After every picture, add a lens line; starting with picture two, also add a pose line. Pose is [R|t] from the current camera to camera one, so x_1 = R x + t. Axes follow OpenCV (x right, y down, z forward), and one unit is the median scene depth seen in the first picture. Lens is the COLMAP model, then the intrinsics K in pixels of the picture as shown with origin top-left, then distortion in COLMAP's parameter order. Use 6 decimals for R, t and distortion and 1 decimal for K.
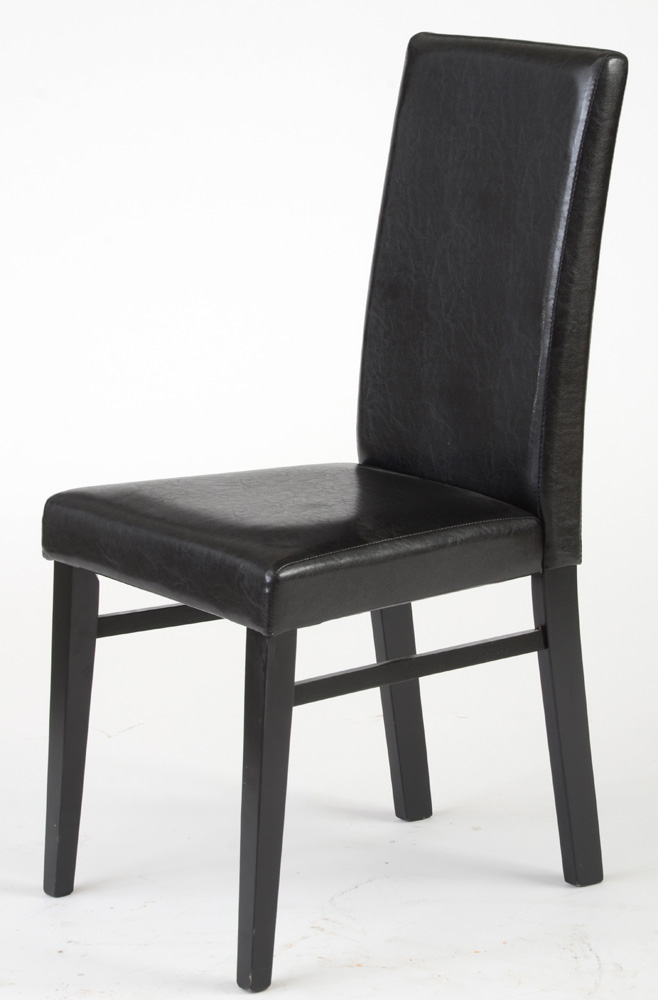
lens RADIAL K [[3530.3, 0, 305.1], [0, 3530.3, 500.2], [0, 0, 1]] dist [0.647728, 0.415396]
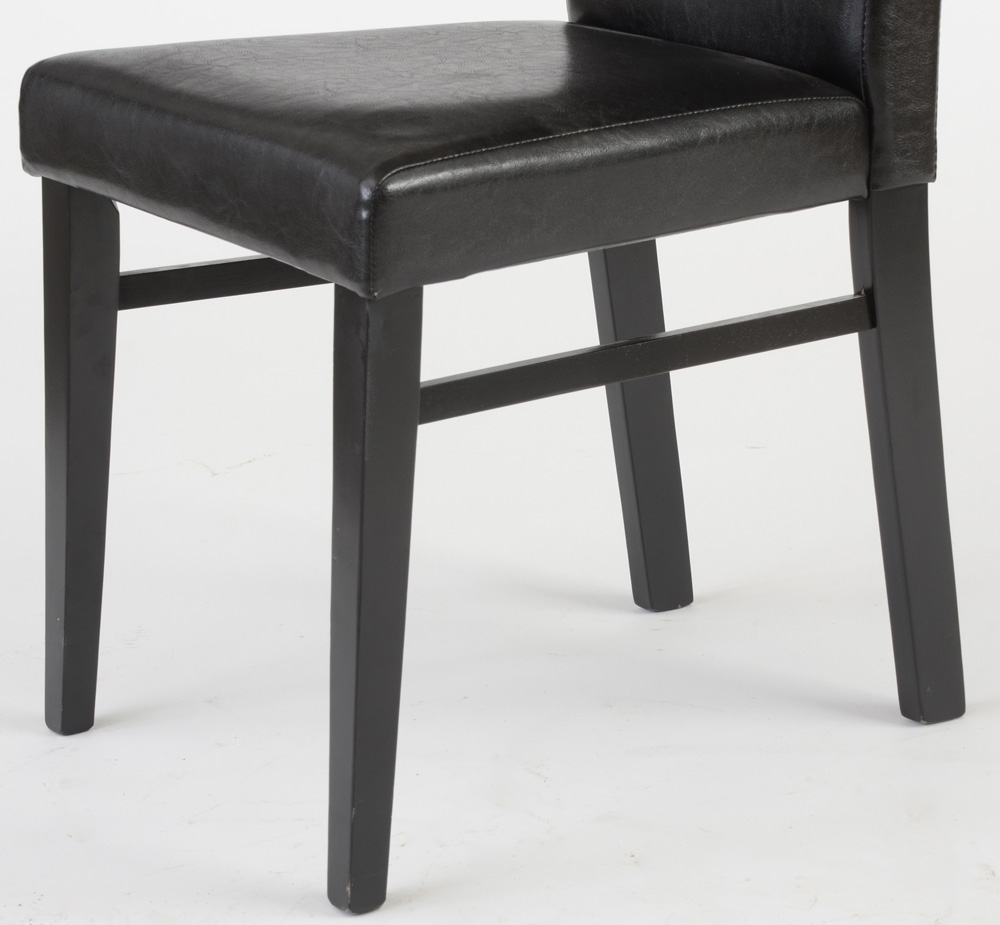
lens RADIAL K [[4511.8, 0, 500.0], [0, 4511.8, 462.5], [0, 0, 1]] dist [0.456648, 5.903150]
pose [[0.999772, 0.004214, -0.020945, 0.022848], [-0.002867, 0.997952, 0.063897, 0.016898], [0.021172, -0.063822, 0.997737, 0.258479]]
